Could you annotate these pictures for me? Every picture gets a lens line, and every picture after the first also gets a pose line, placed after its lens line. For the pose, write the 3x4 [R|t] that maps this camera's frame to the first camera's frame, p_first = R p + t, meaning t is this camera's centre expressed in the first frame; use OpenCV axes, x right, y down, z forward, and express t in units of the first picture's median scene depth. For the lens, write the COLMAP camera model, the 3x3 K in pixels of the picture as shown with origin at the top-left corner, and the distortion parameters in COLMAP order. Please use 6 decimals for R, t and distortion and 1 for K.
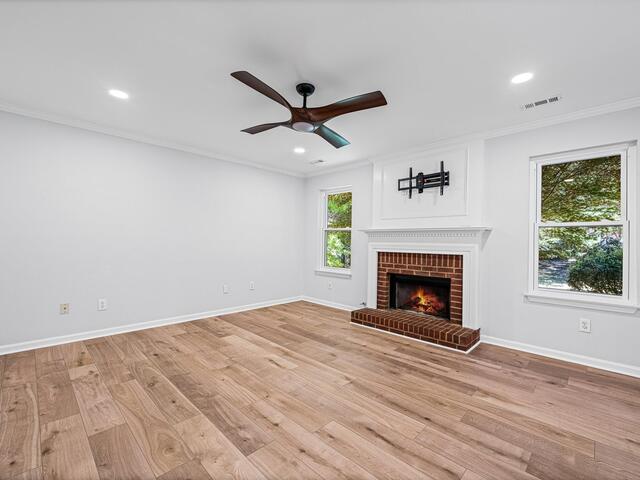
lens RADIAL K [[286.7, 0, 321.5], [0, 286.7, 238.1], [0, 0, 1]] dist [0.002032, -0.000787]
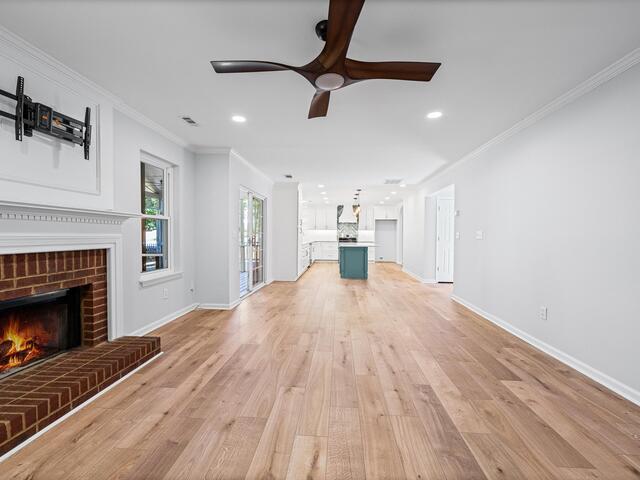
lens RADIAL K [[286.7, 0, 315.8], [0, 286.7, 238.9], [0, 0, 1]] dist [0.002032, -0.000787]
pose [[-0.633760, -0.030484, 0.772929, -0.457484], [-0.028005, 0.999472, 0.016456, 0.005911], [-0.773023, -0.011216, -0.634279, 1.090027]]
